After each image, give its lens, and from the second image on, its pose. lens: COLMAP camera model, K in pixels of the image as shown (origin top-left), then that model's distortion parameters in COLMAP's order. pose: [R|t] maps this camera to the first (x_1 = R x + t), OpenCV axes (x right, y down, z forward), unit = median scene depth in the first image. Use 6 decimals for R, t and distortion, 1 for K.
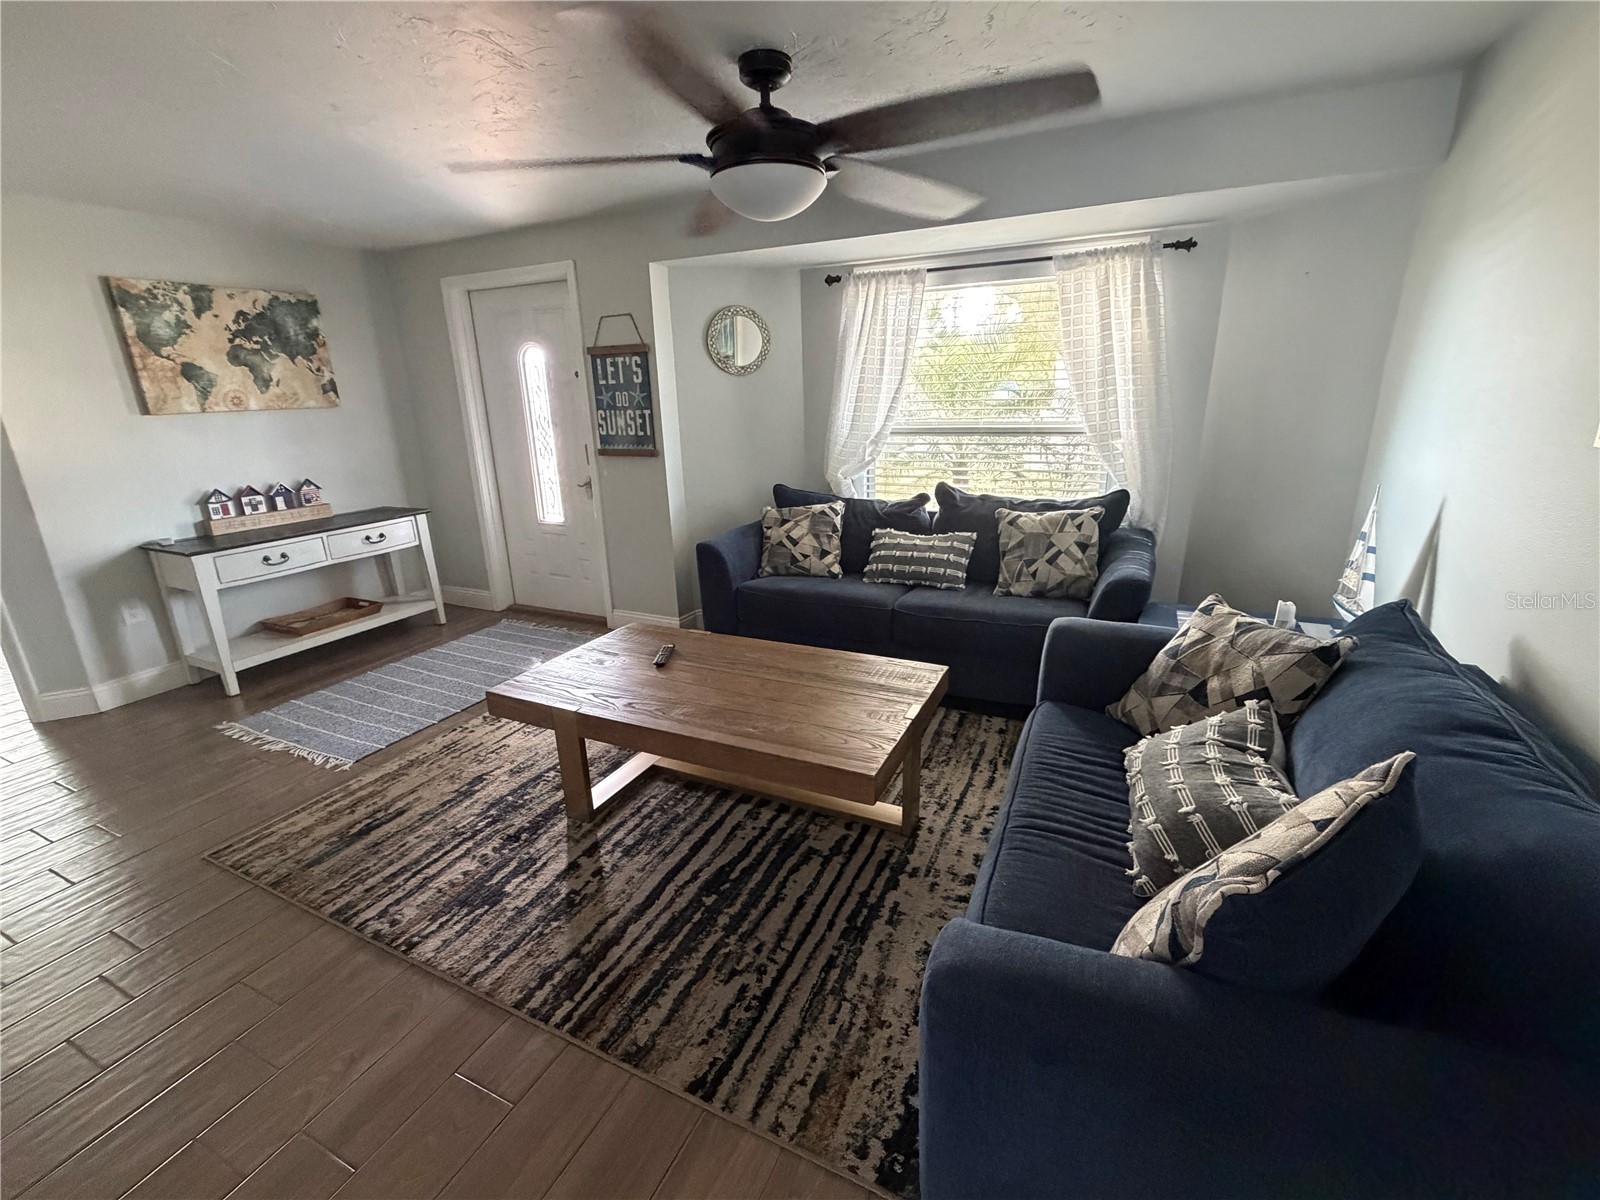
lens RADIAL K [[687.5, 0, 791.5], [0, 687.5, 596.3], [0, 0, 1]] dist [-0.001284, -0.000102]
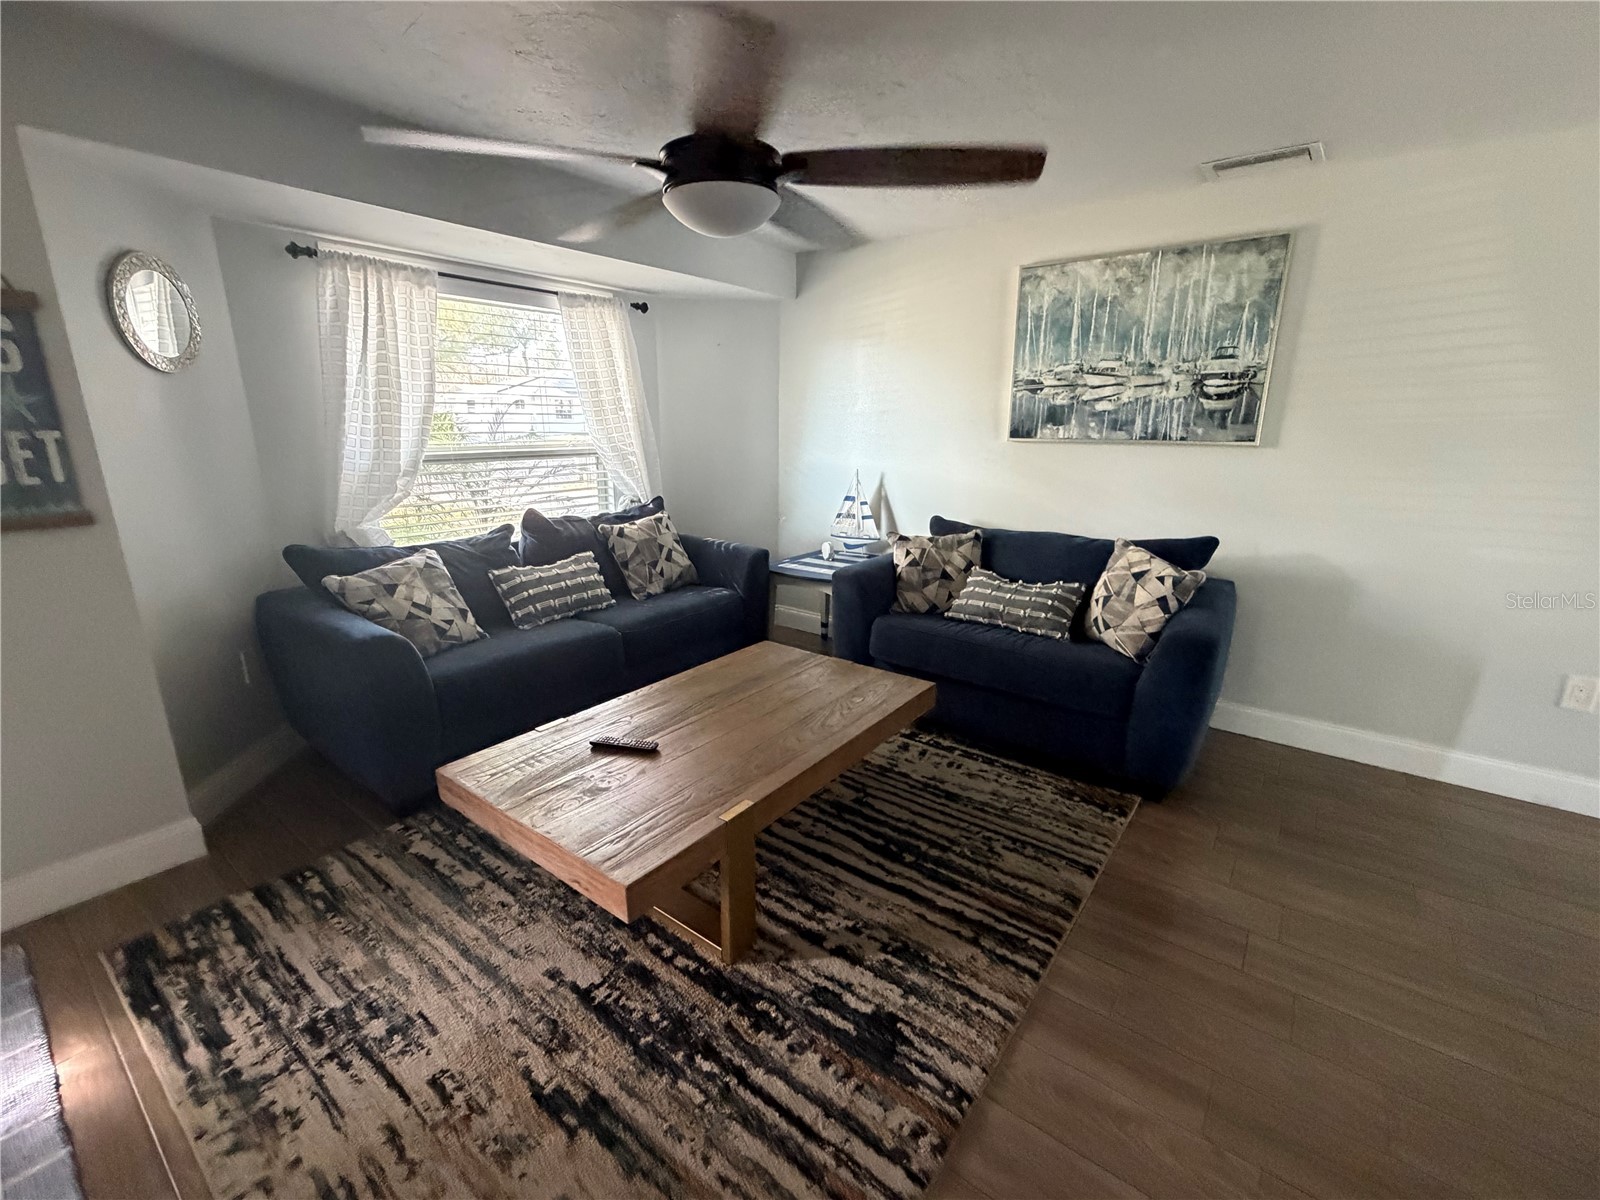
lens RADIAL K [[687.5, 0, 802.0], [0, 687.5, 597.4], [0, 0, 1]] dist [-0.001284, -0.000102]
pose [[0.195808, -0.222371, 0.955097, -1.059673], [0.266974, 0.949251, 0.166277, -0.181630], [-0.943602, 0.222427, 0.245238, 0.747974]]
